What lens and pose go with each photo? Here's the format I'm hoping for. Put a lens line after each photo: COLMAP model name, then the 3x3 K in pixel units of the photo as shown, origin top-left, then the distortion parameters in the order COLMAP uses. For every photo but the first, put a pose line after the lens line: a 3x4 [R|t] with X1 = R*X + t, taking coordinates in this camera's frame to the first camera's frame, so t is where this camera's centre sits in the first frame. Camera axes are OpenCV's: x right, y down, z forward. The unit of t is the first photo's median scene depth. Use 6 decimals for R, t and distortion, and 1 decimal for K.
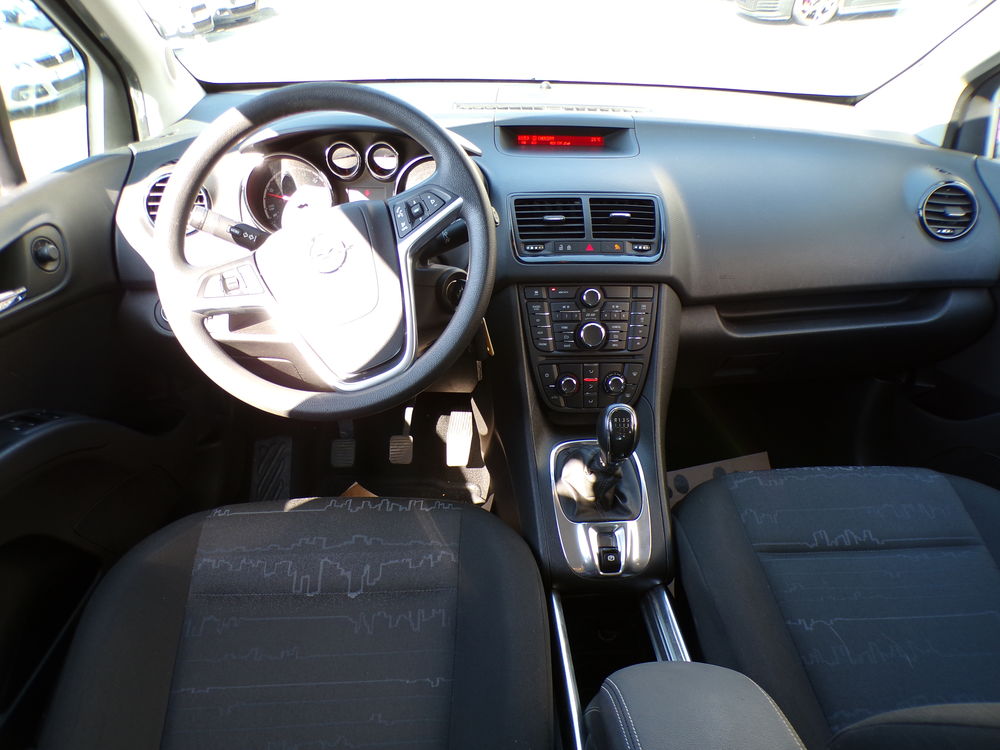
lens RADIAL K [[680.0, 0, 500.0], [0, 680.0, 375.0], [0, 0, 1]] dist [-0.037489, 0.000349]
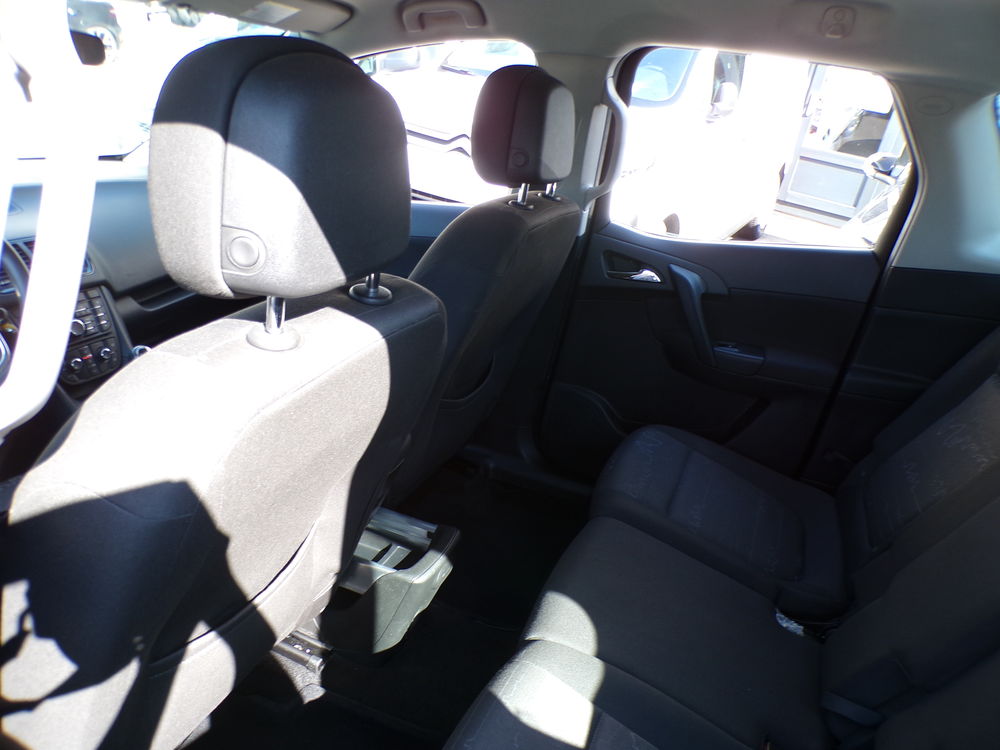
lens RADIAL K [[680.0, 0, 500.0], [0, 680.0, 375.0], [0, 0, 1]] dist [-0.037489, 0.000349]
pose [[0.346758, -0.271337, 0.897850, -0.832053], [0.308241, 0.937042, 0.164135, 0.077472], [-0.885859, 0.219839, 0.408563, -0.325598]]
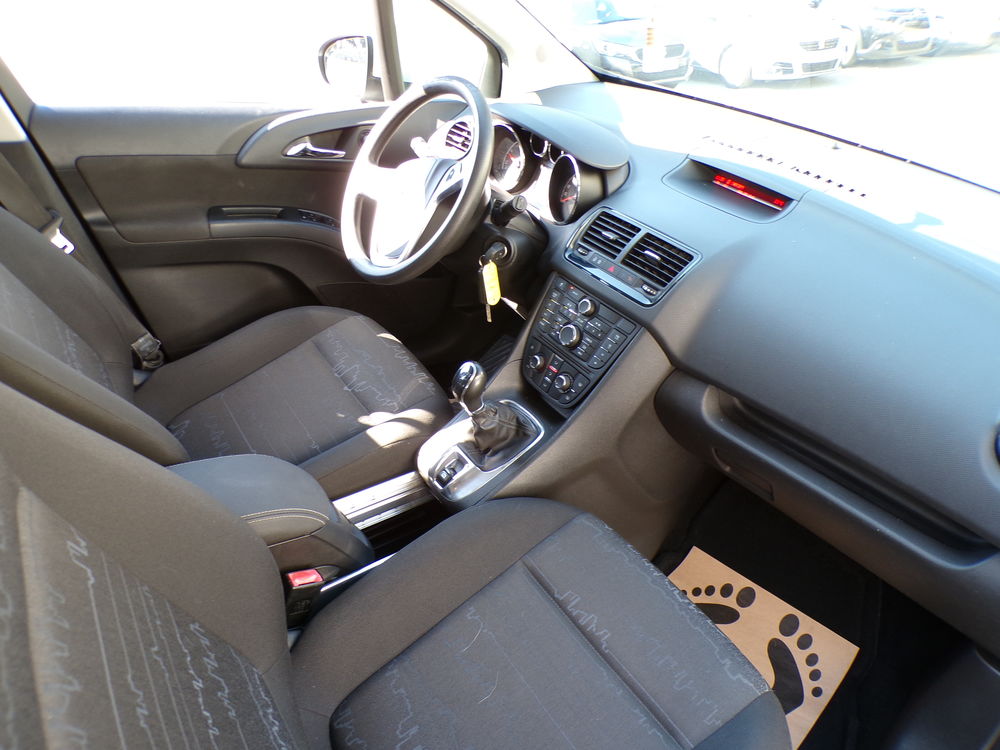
lens RADIAL K [[680.0, 0, 500.0], [0, 680.0, 375.0], [0, 0, 1]] dist [-0.037489, 0.000349]
pose [[0.504745, 0.492771, -0.708809, 0.914471], [-0.477477, 0.843408, 0.246332, -0.226842], [0.719200, 0.214105, 0.660992, 0.165217]]
